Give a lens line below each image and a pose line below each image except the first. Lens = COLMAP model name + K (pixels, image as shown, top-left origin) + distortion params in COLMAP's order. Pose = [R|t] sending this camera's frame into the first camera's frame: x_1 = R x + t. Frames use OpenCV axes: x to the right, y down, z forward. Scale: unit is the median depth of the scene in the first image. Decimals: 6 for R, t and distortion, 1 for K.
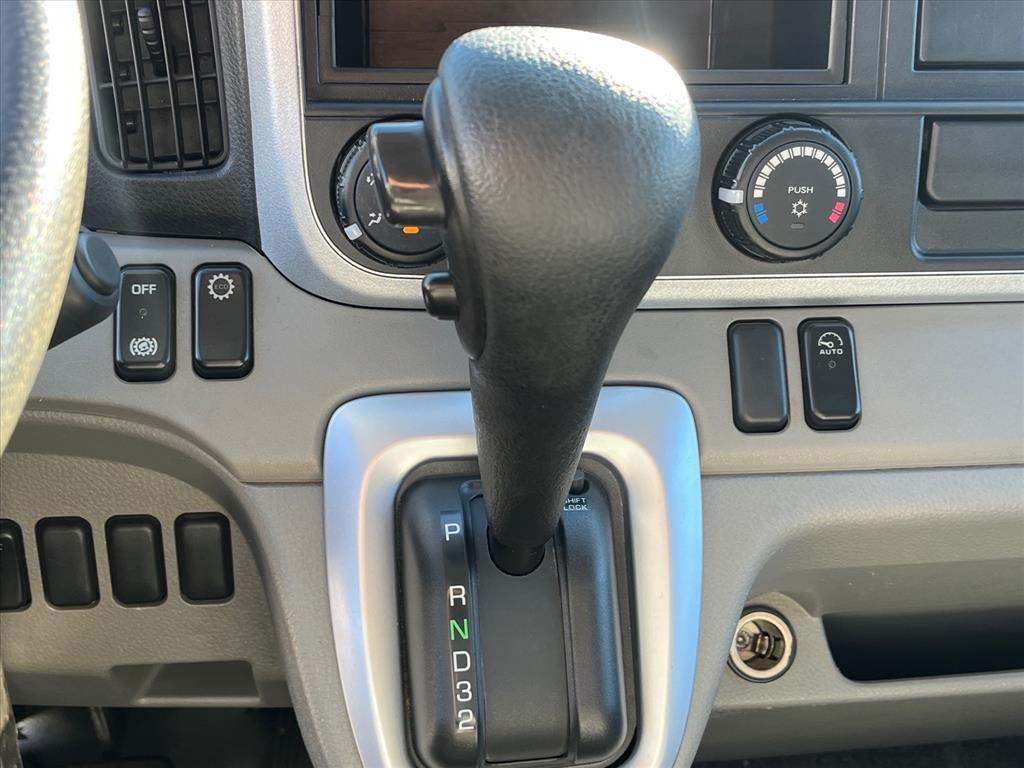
lens RADIAL K [[1250.8, 0, 513.7], [0, 1250.8, 392.3], [0, 0, 1]] dist [-0.007092, 0.000000]
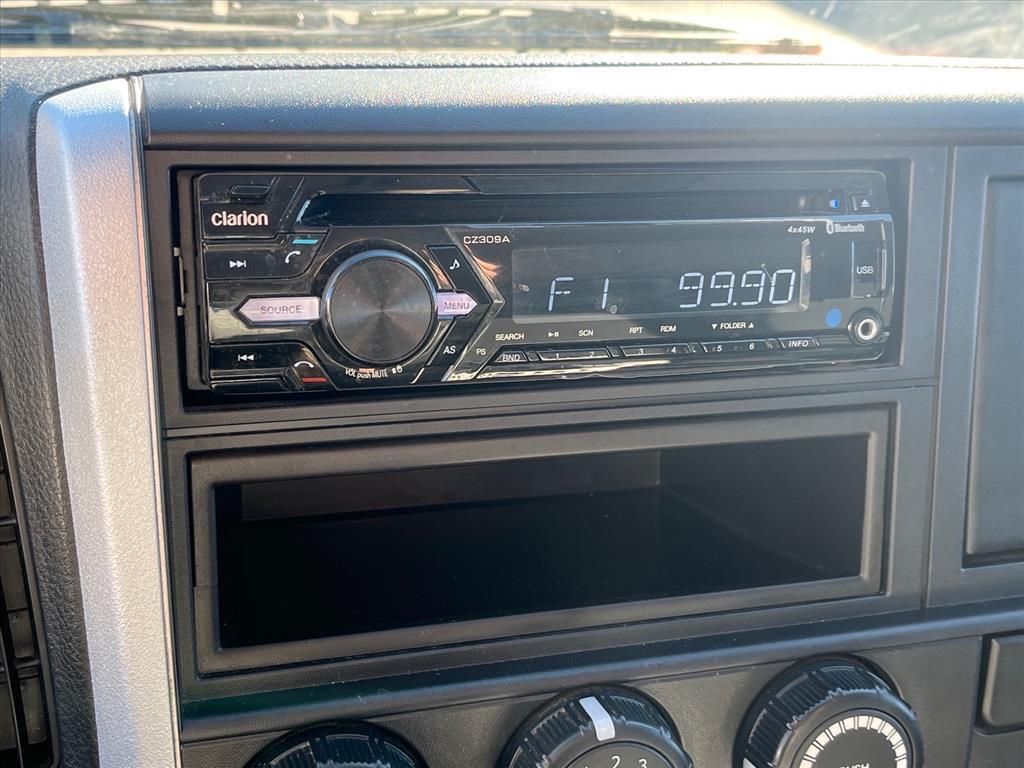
lens RADIAL K [[1250.8, 0, 508.2], [0, 1250.8, 385.3], [0, 0, 1]] dist [-0.007092, 0.000000]
pose [[0.983307, -0.038674, 0.177798, -0.100023], [0.043103, 0.998848, -0.021112, -0.375024], [-0.176776, 0.028423, 0.983841, 0.272730]]
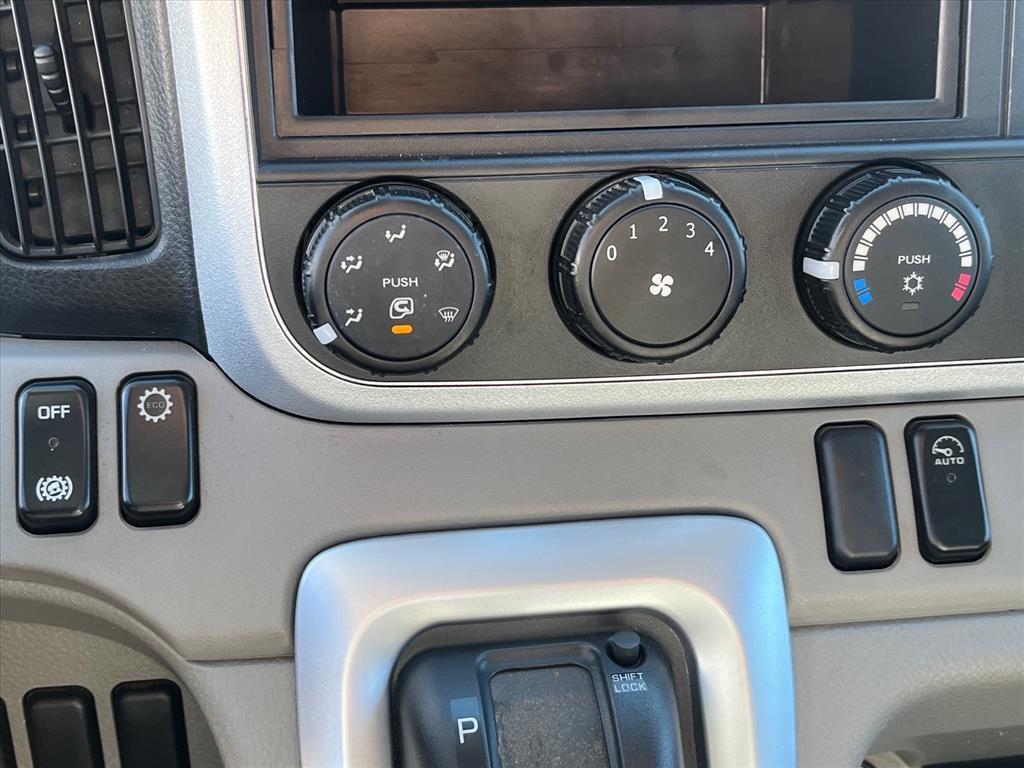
lens RADIAL K [[1250.8, 0, 513.0], [0, 1250.8, 378.8], [0, 0, 1]] dist [-0.007092, 0.000000]
pose [[0.999570, -0.029107, 0.003594, -0.018014], [0.029186, 0.999281, -0.024182, -0.075606], [-0.002887, 0.024277, 0.999701, 0.235750]]
